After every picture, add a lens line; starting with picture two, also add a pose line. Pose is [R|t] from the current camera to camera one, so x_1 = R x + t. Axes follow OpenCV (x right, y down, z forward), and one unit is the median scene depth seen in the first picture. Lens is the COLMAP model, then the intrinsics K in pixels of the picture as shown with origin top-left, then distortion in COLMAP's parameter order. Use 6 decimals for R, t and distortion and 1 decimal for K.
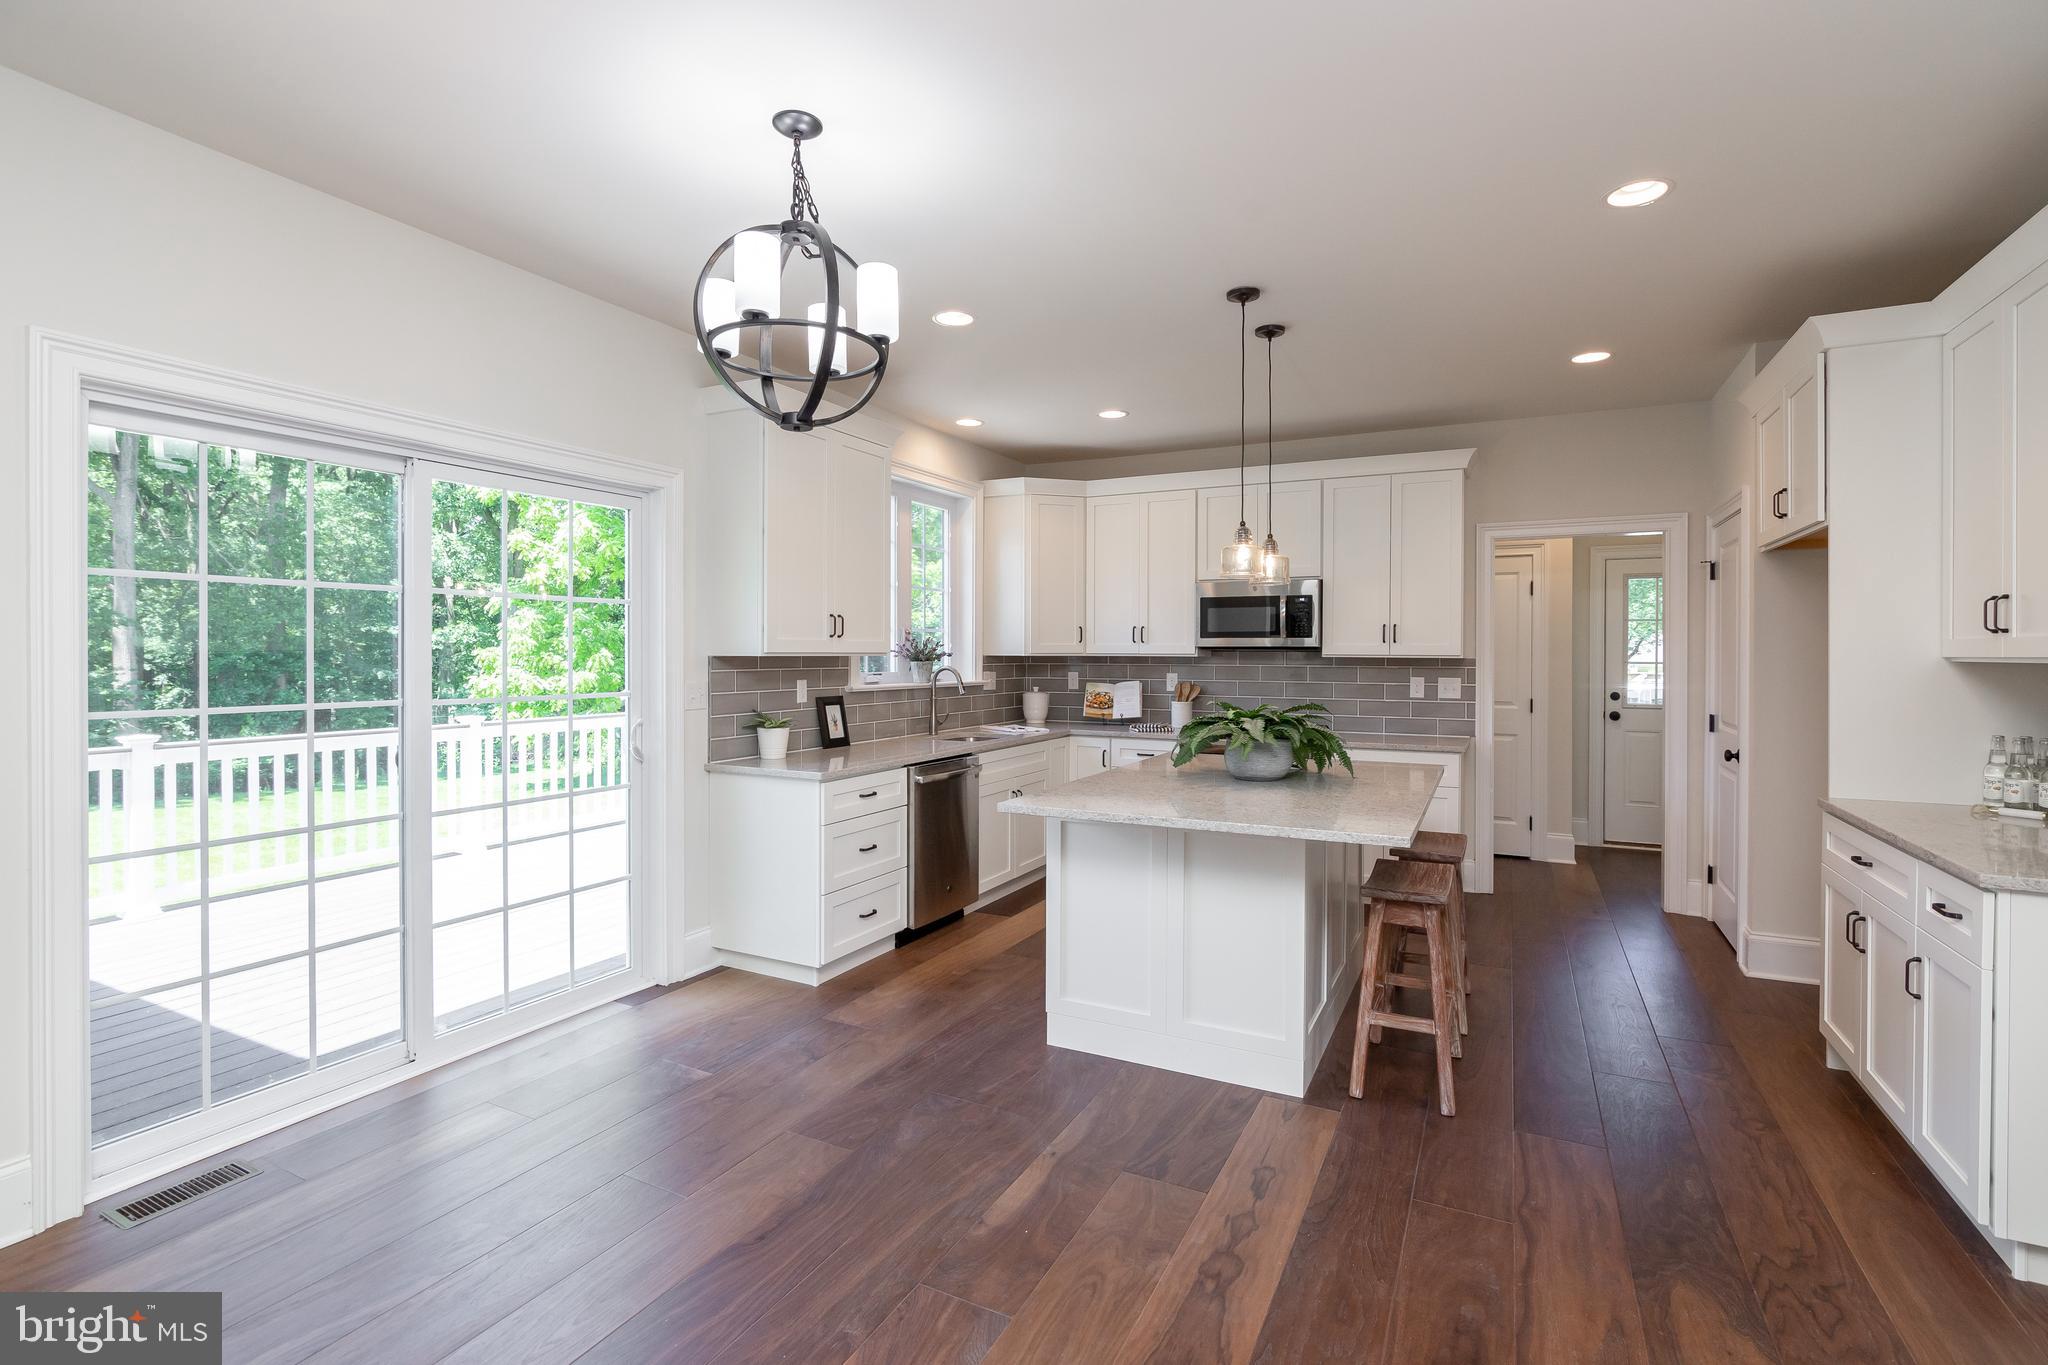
lens RADIAL K [[945.7, 0, 1041.0], [0, 945.7, 656.1], [0, 0, 1]] dist [-0.013050, 0.003903]
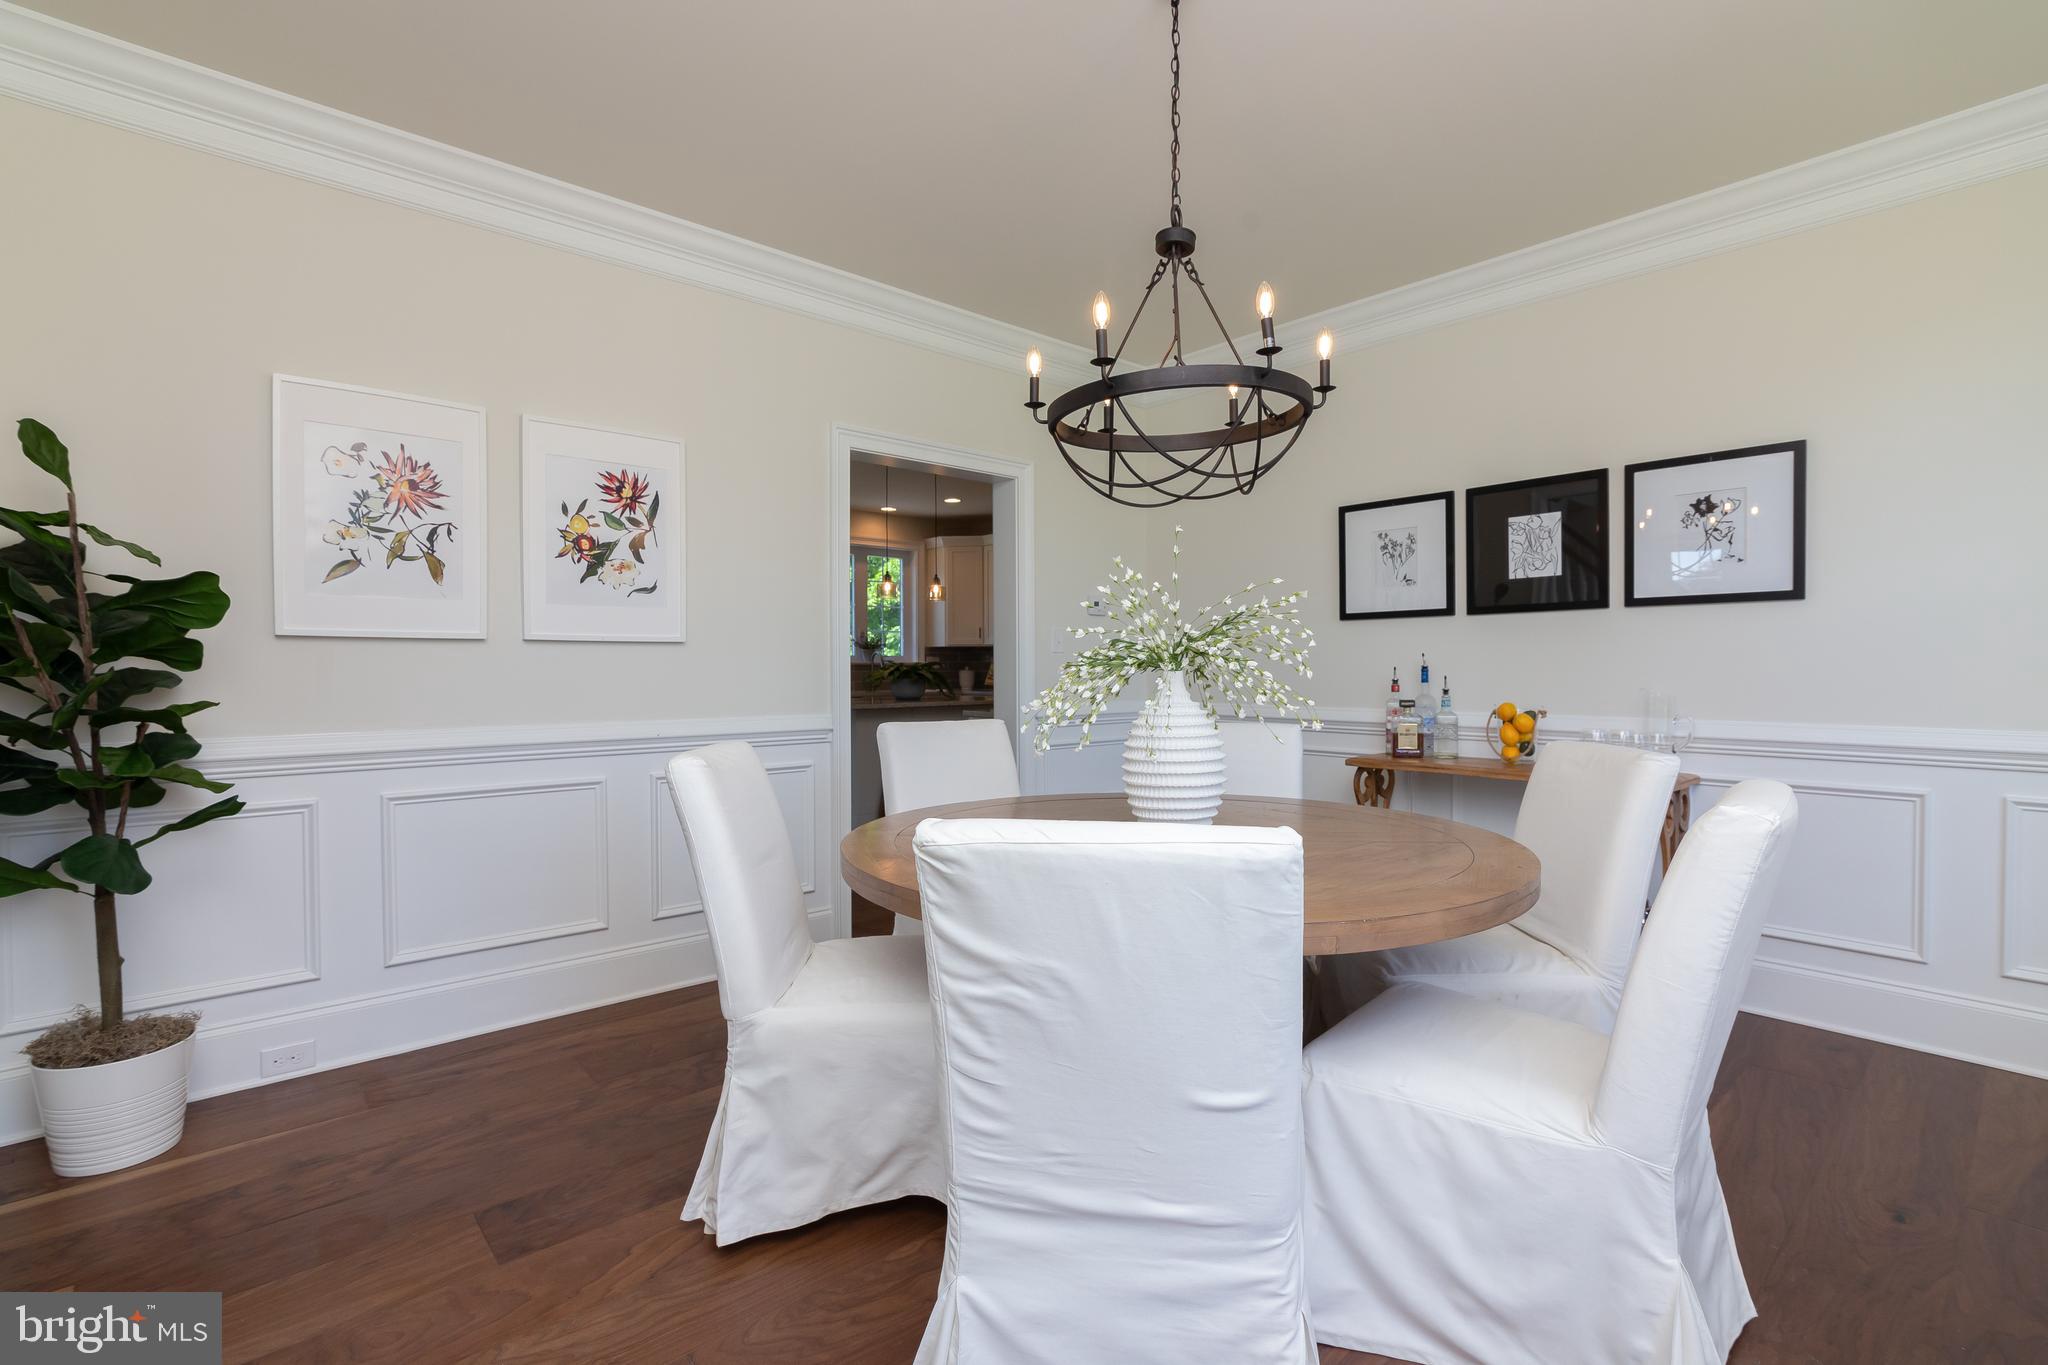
lens RADIAL K [[945.7, 0, 1033.1], [0, 945.7, 685.7], [0, 0, 1]] dist [-0.013050, 0.003903]
pose [[0.926764, 0.005165, -0.375609, 0.823004], [0.000889, 0.999872, 0.015943, 0.046078], [0.375644, -0.015110, 0.926641, -0.498765]]
